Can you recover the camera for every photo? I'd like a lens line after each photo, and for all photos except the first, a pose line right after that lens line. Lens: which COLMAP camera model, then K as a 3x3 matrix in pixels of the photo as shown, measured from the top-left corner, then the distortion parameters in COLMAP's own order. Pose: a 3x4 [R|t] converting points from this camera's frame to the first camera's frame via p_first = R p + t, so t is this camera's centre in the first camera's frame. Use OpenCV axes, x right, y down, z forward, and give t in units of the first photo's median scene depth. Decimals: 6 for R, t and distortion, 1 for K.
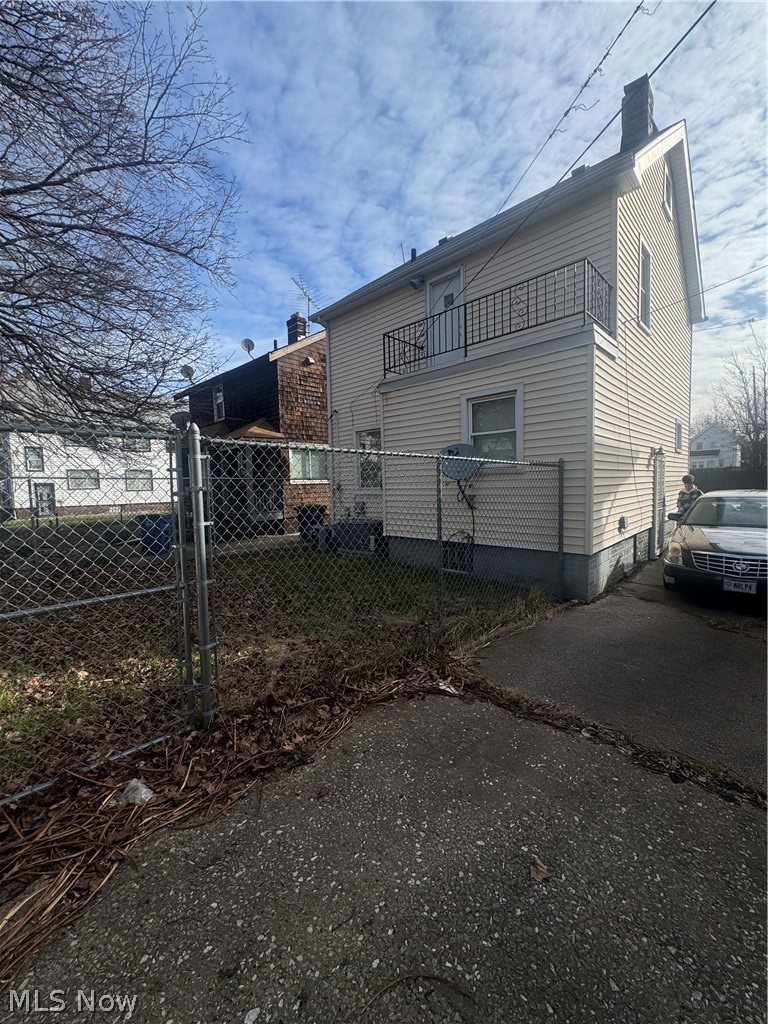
lens RADIAL K [[404.5, 0, 384.0], [0, 404.5, 512.0], [0, 0, 1]] dist [0.004199, 0.000314]
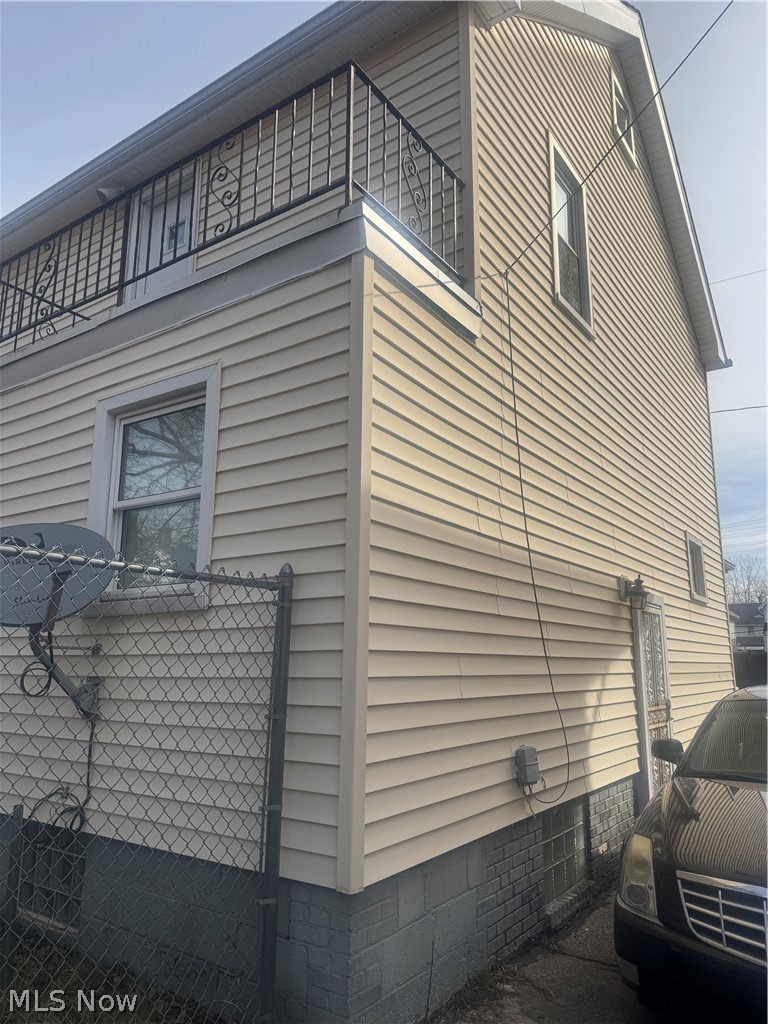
lens RADIAL K [[720.6, 0, 381.9], [0, 720.6, 518.3], [0, 0, 1]] dist [0.074220, -0.086863]
pose [[0.986833, 0.060118, 0.150154, 0.355965], [-0.018242, 0.963802, -0.265994, -0.012006], [-0.160710, 0.259753, 0.952208, 0.349469]]
